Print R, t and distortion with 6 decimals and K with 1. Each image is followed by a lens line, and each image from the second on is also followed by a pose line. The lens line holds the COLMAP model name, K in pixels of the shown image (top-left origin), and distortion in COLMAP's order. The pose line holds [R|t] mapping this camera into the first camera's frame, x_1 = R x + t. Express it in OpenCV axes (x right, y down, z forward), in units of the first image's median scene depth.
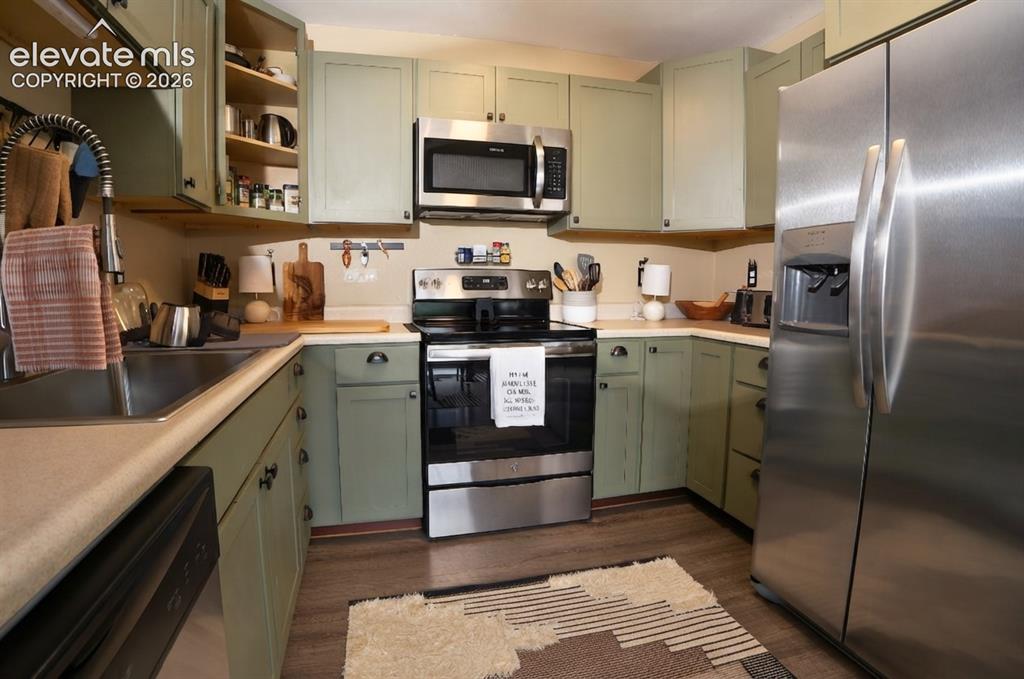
lens RADIAL K [[501.5, 0, 509.4], [0, 501.5, 326.7], [0, 0, 1]] dist [-0.071293, 0.000063]
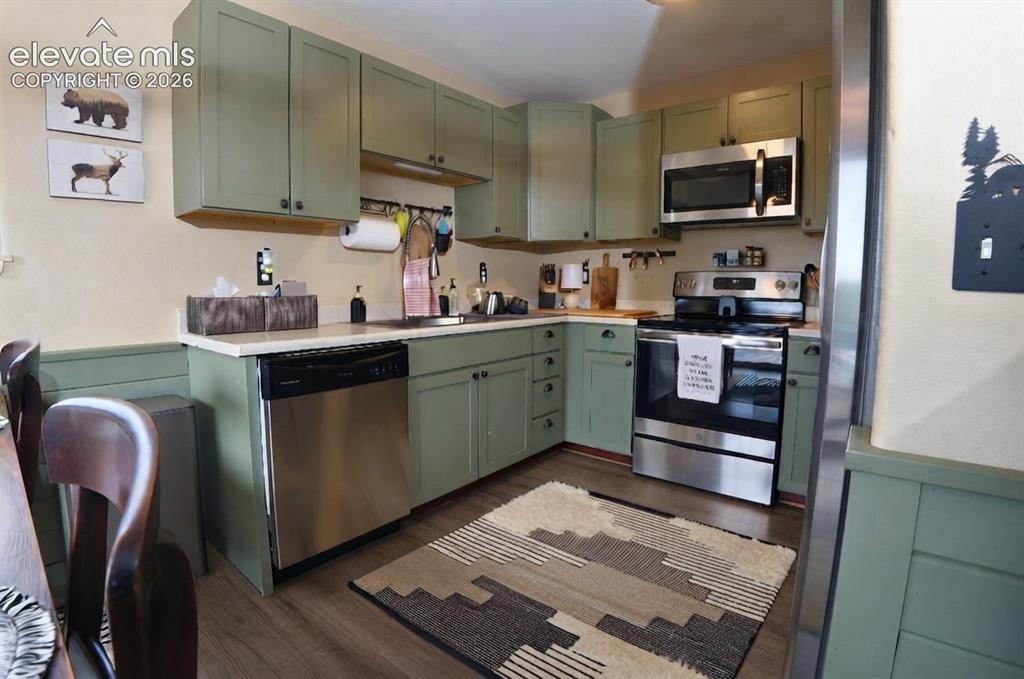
lens RADIAL K [[501.5, 0, 509.4], [0, 501.5, 326.7], [0, 0, 1]] dist [-0.071293, 0.000063]
pose [[0.601048, 0.070459, -0.796101, 0.672658], [-0.075469, 0.996659, 0.031230, 0.017370], [0.795642, 0.041310, 0.604357, -0.093343]]
